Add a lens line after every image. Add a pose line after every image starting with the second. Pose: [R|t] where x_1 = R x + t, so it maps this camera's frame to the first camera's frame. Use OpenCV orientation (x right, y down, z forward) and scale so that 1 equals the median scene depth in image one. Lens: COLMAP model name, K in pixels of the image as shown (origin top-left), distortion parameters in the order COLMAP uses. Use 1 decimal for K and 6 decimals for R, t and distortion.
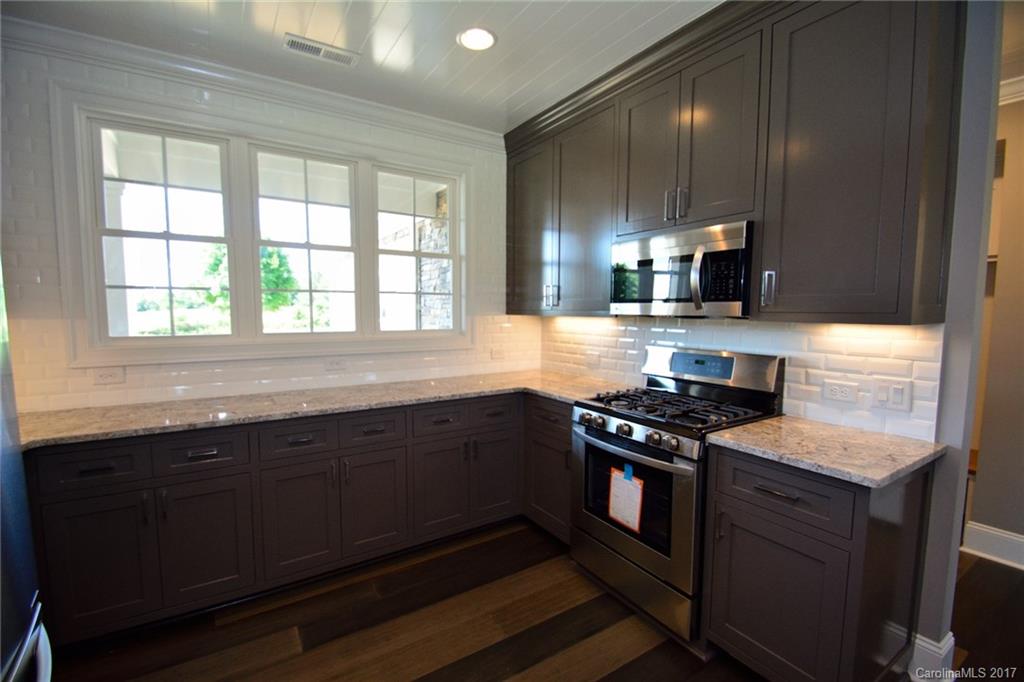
lens RADIAL K [[450.2, 0, 511.0], [0, 450.2, 347.3], [0, 0, 1]] dist [0.001167, -0.004006]
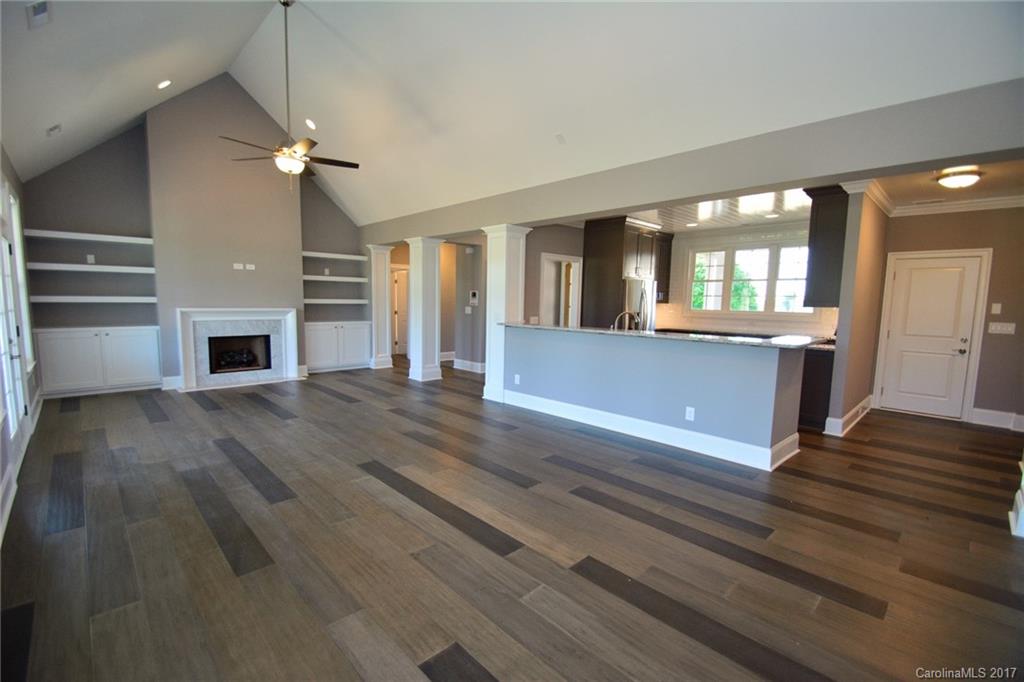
lens RADIAL K [[450.2, 0, 502.1], [0, 450.2, 346.6], [0, 0, 1]] dist [0.001167, -0.004006]
pose [[0.201931, 0.109340, -0.973277, 2.010029], [-0.092870, 0.991409, 0.092109, 0.069169], [0.974987, 0.071788, 0.210351, -1.056400]]
